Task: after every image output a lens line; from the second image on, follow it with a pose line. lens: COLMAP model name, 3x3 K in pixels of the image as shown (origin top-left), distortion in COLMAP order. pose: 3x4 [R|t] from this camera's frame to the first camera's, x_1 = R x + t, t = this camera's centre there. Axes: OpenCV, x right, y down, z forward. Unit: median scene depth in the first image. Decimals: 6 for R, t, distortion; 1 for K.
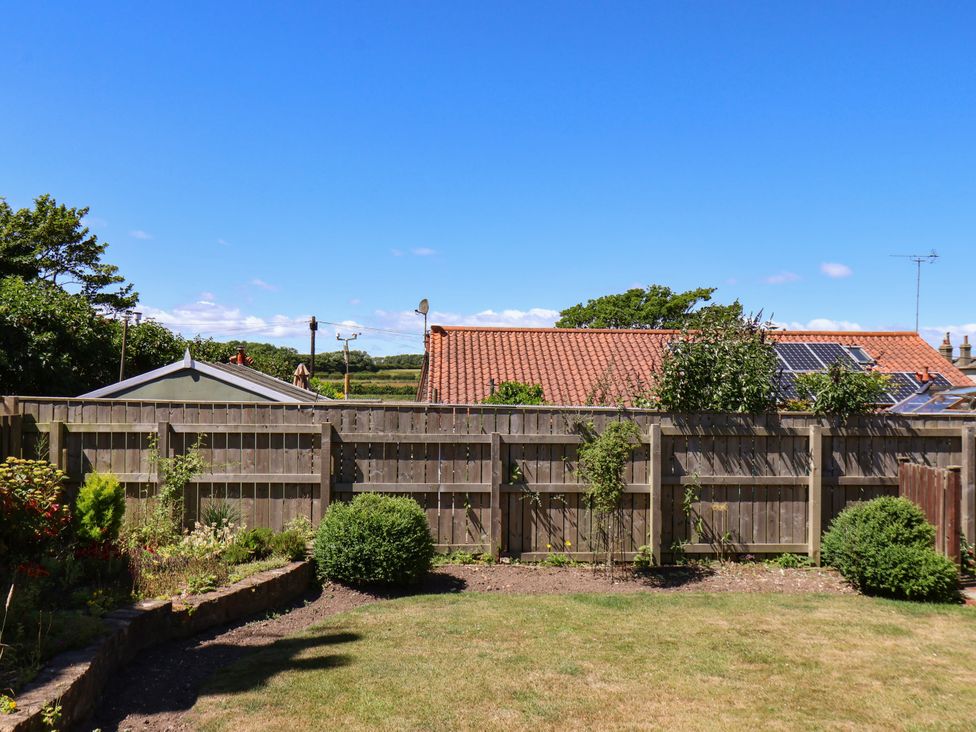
lens RADIAL K [[770.0, 0, 488.0], [0, 770.0, 366.0], [0, 0, 1]] dist [-0.003811, -0.004150]
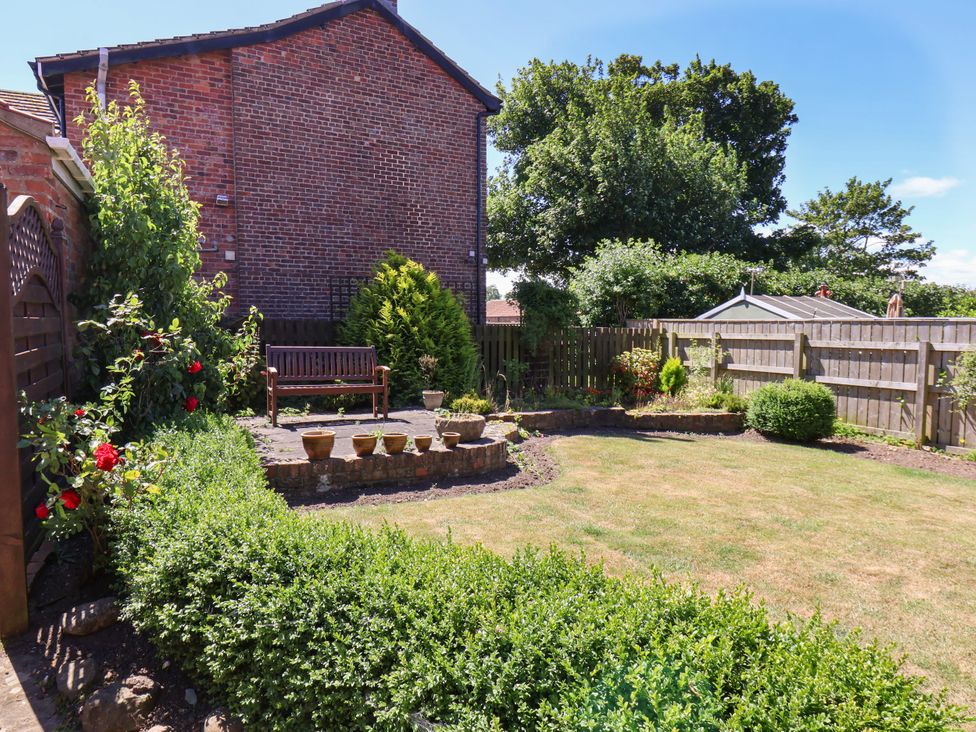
lens RADIAL K [[619.2, 0, 485.3], [0, 619.2, 371.0], [0, 0, 1]] dist [0.001196, -0.002299]
pose [[0.410698, 0.057215, -0.909974, 0.592251], [0.022516, 0.997088, 0.072854, 0.046912], [0.911493, -0.050410, 0.408214, -0.007285]]
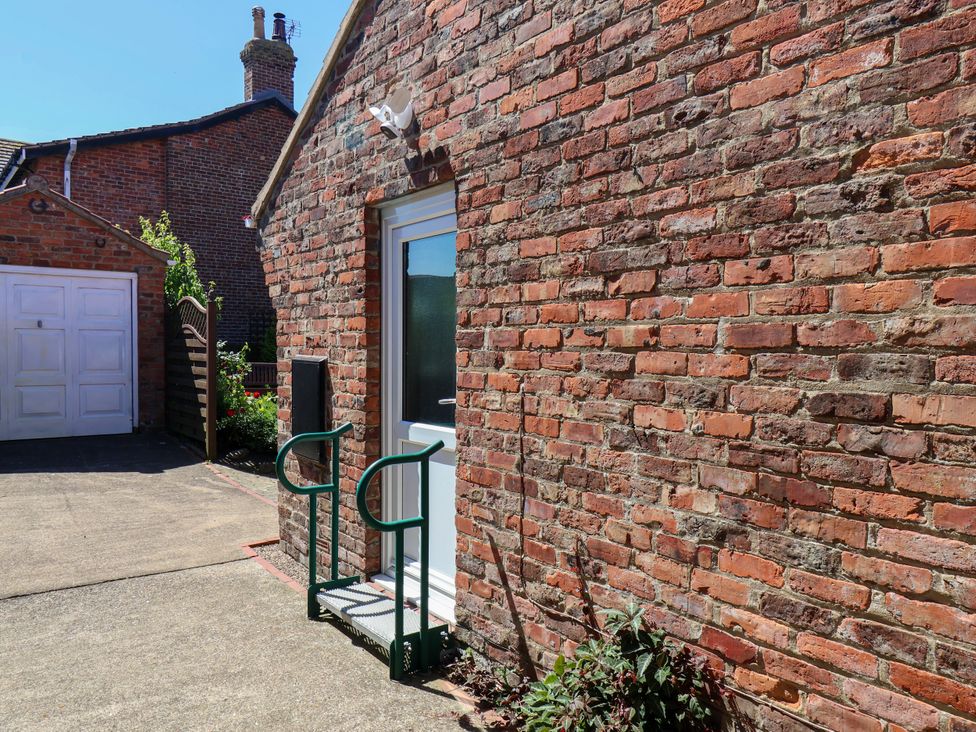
lens RADIAL K [[708.2, 0, 488.0], [0, 708.2, 366.0], [0, 0, 1]] dist [0.000338, -0.001451]
pose [[0.578392, 0.012983, -0.815655, 1.457589], [0.017102, 0.999461, 0.028036, 0.044684], [0.815579, -0.030165, 0.577858, -0.455946]]
